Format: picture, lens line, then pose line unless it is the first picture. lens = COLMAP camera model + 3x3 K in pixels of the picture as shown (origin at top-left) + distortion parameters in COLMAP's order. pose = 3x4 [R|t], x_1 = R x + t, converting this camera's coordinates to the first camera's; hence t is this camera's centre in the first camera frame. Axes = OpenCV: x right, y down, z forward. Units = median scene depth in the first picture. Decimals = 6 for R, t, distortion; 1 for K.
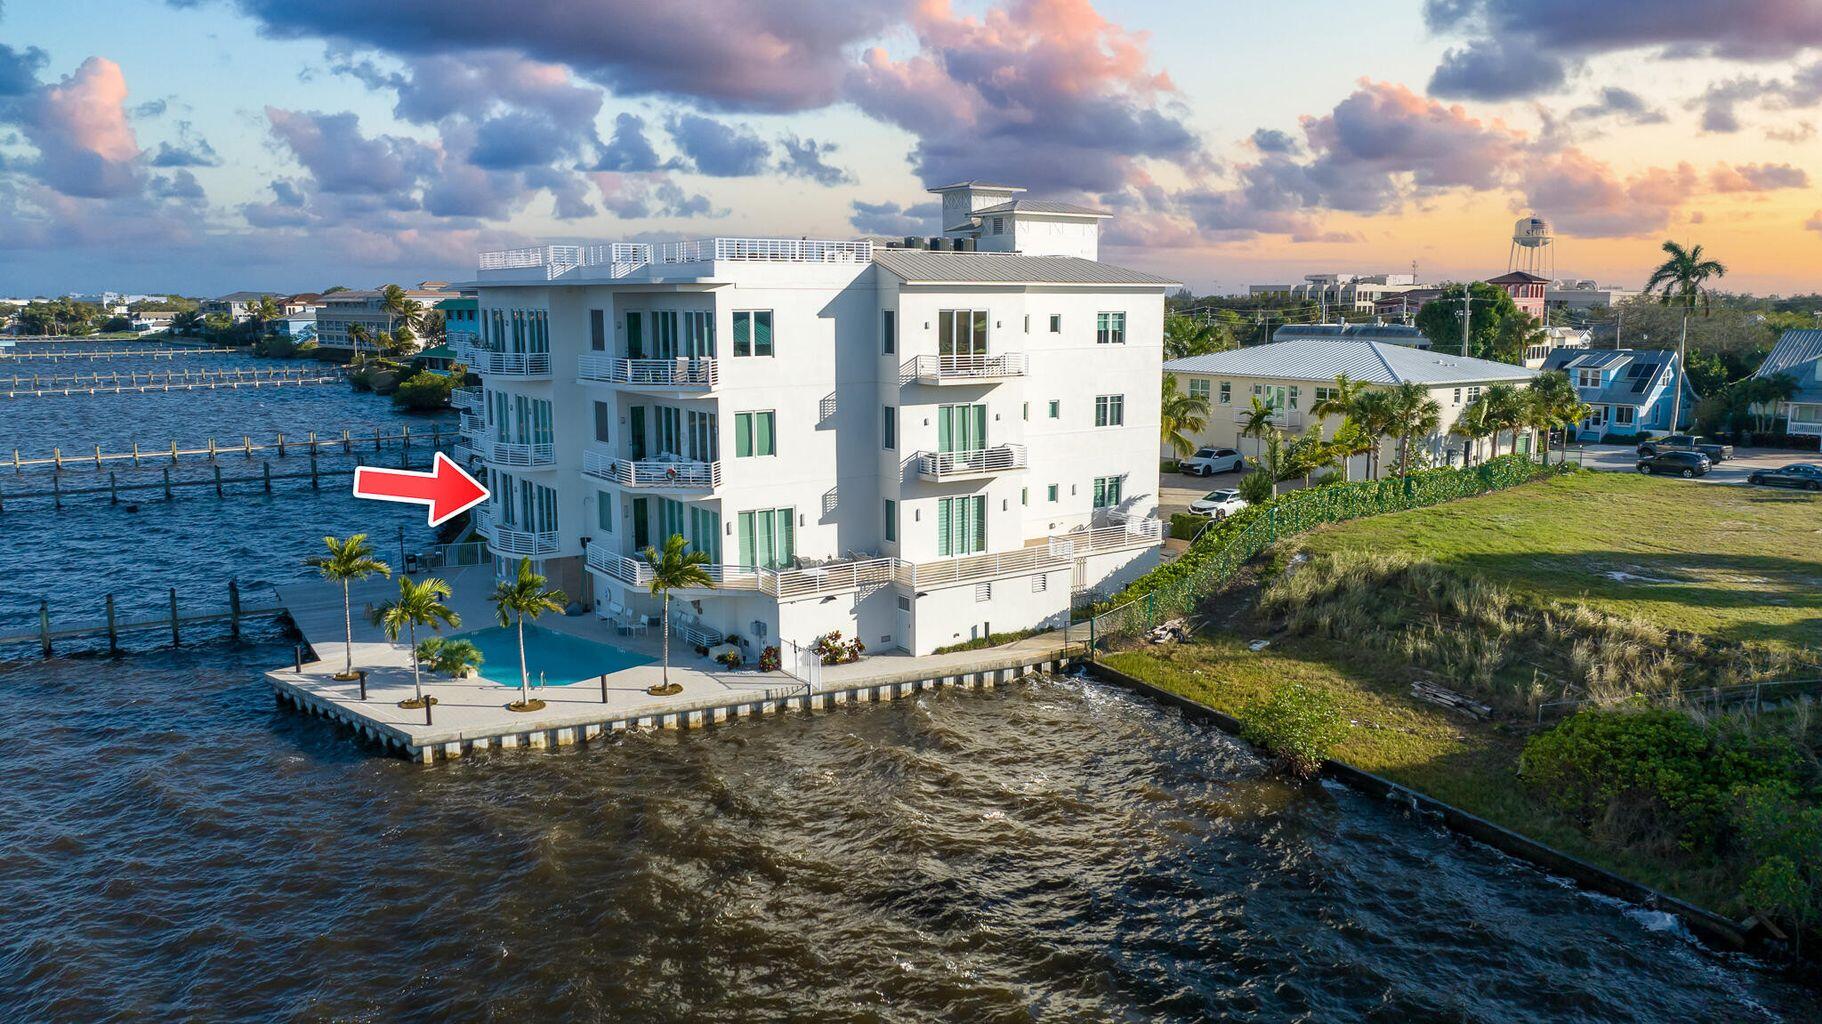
lens RADIAL K [[1282.2, 0, 911.0], [0, 1282.2, 512.0], [0, 0, 1]] dist [-0.036110, 0.044794]
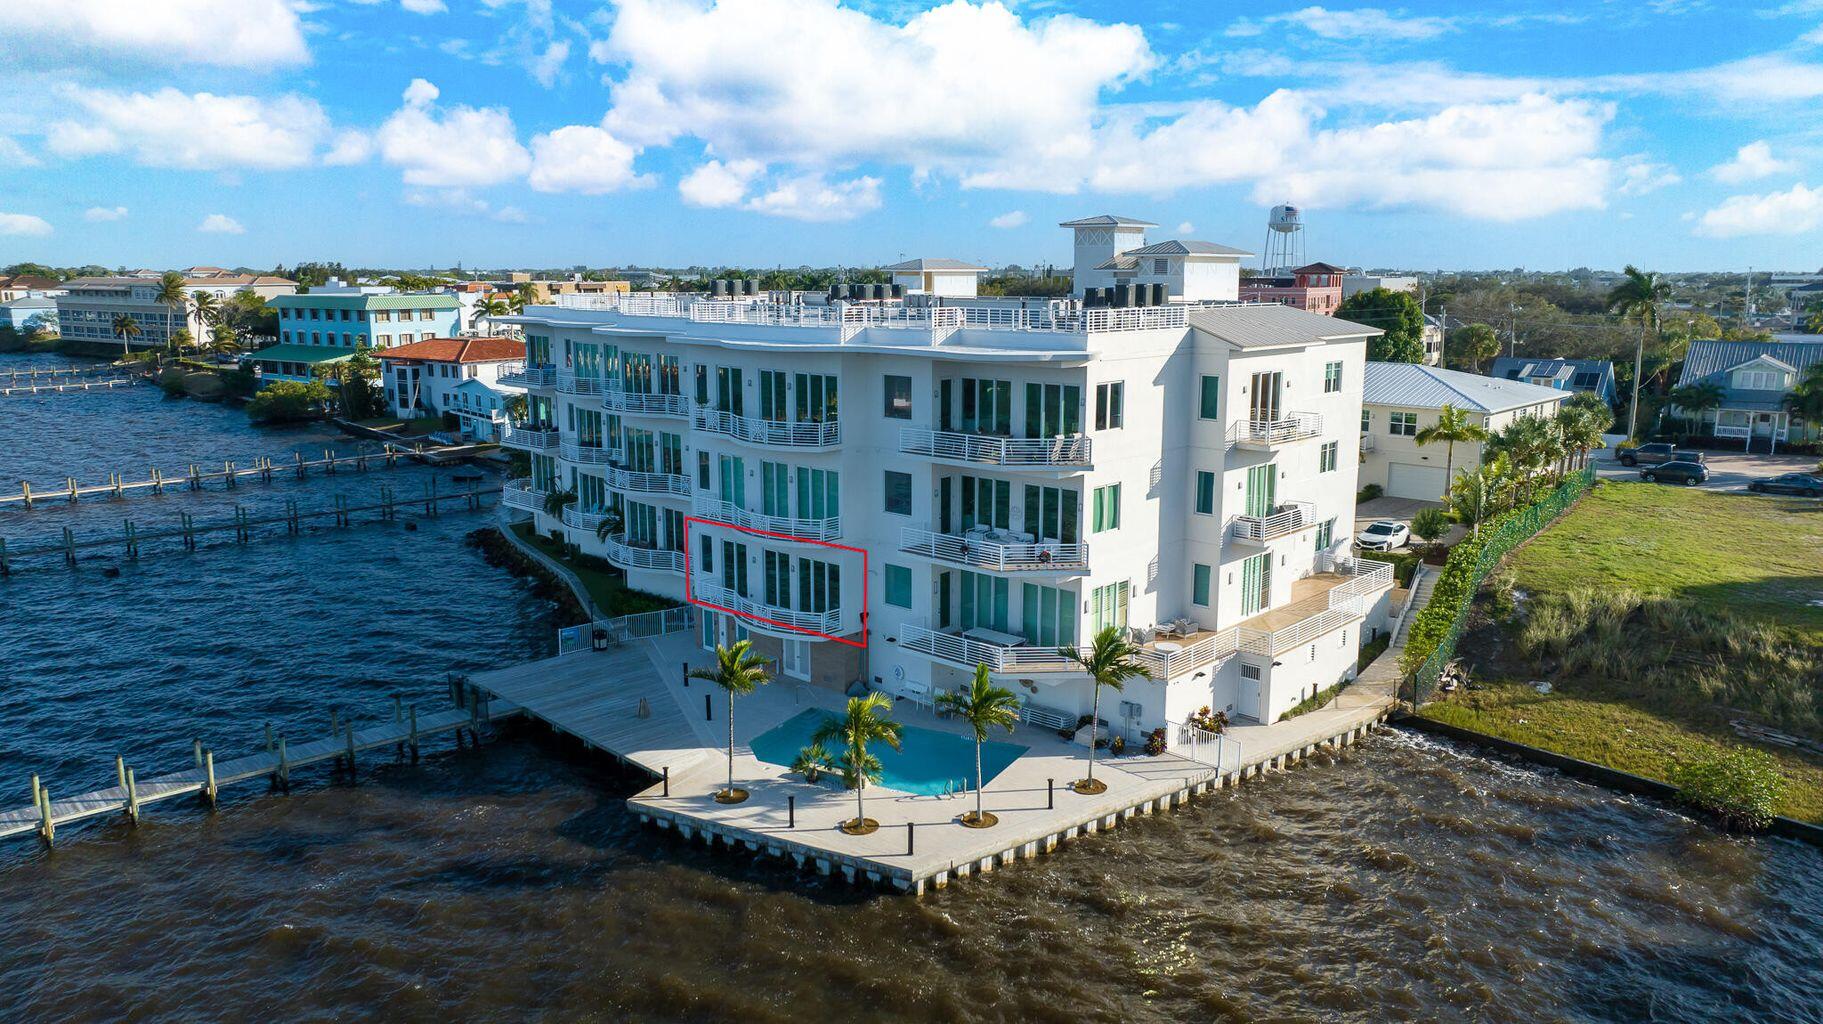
lens RADIAL K [[1275.5, 0, 911.5], [0, 1275.5, 512.0], [0, 0, 1]] dist [-0.017735, 0.001578]
pose [[0.978792, -0.036397, 0.201599, -0.444489], [0.031977, 0.999172, 0.025141, -0.083795], [-0.202347, -0.018161, 0.979145, 0.078632]]
